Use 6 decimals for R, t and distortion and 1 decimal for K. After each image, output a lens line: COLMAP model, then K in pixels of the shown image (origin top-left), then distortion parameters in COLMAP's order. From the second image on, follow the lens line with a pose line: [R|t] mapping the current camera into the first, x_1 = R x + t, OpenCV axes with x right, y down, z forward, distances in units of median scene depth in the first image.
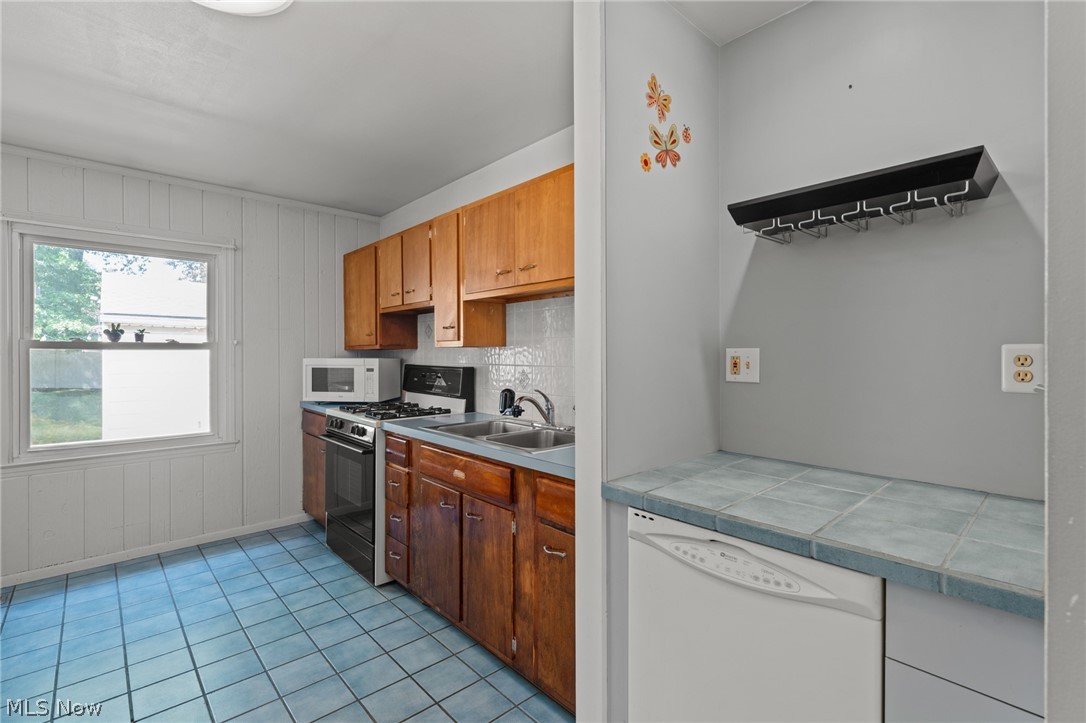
lens RADIAL K [[492.7, 0, 540.7], [0, 492.7, 355.6], [0, 0, 1]] dist [0.001202, 0.000567]
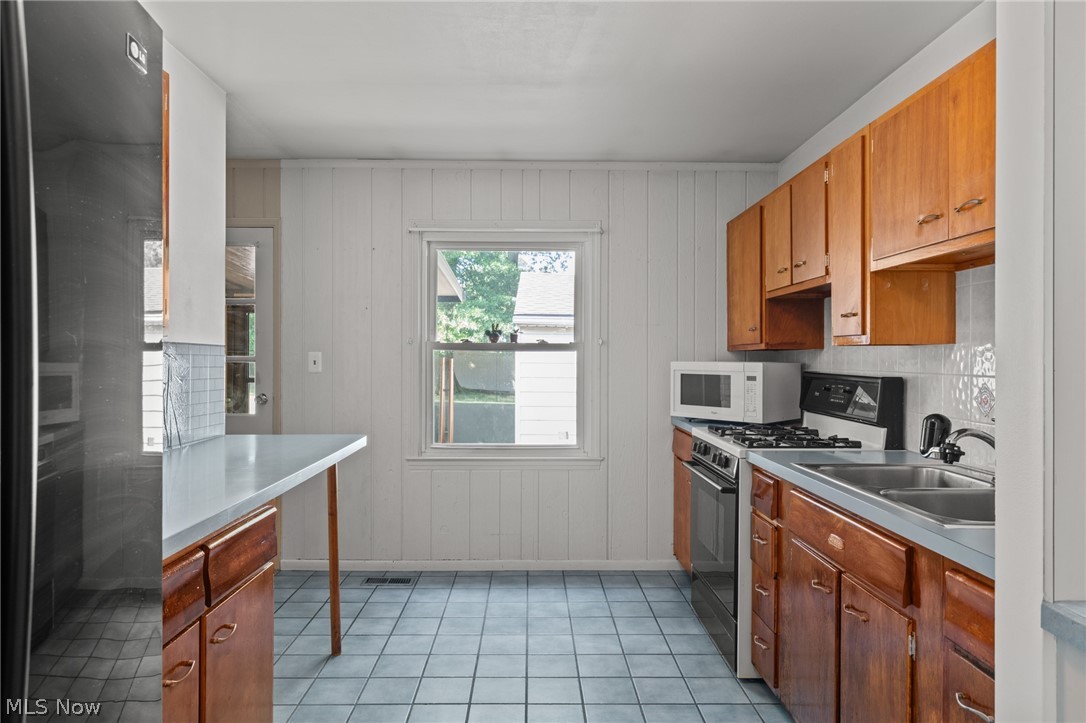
lens RADIAL K [[684.3, 0, 539.4], [0, 684.3, 360.4], [0, 0, 1]] dist [0.004529, 0.001320]
pose [[0.749831, 0.006280, -0.661600, 0.105670], [-0.006469, 0.999977, 0.002161, 0.003535], [0.661598, 0.002659, 0.749854, 0.056017]]
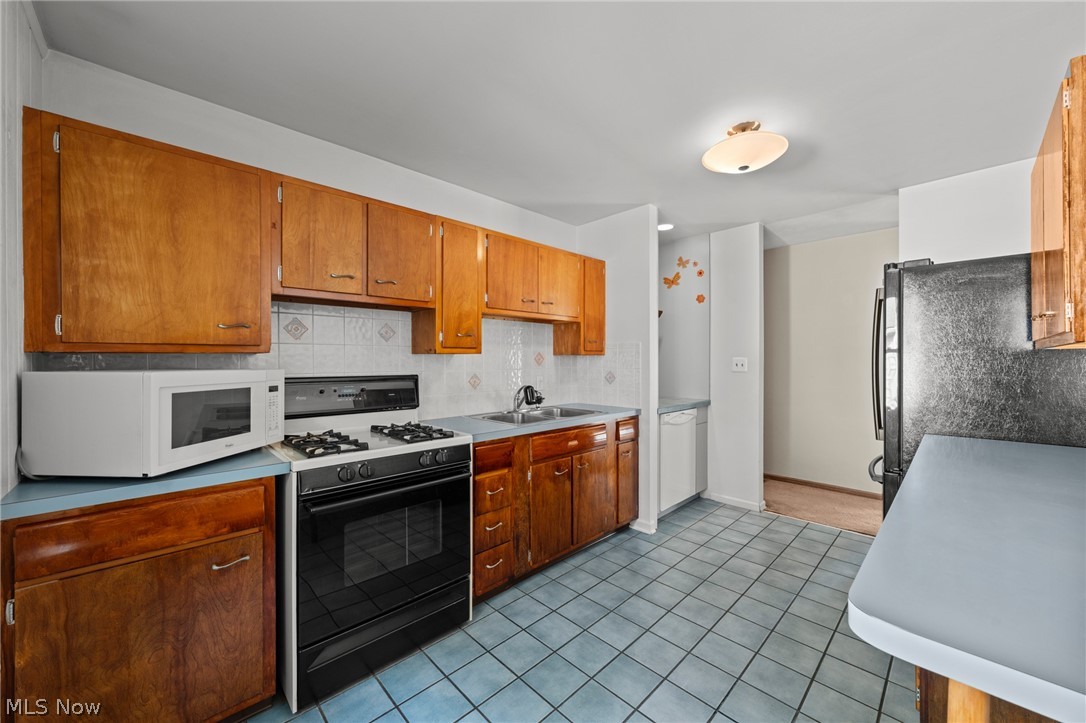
lens RADIAL K [[417.9, 0, 543.0], [0, 417.9, 361.5], [0, 0, 1]] dist [-0.000913, -0.000090]
pose [[-0.040733, -0.001146, 0.999169, -1.083178], [0.008928, 0.999959, 0.001511, -0.001162], [-0.999130, 0.008982, -0.040721, 0.887264]]
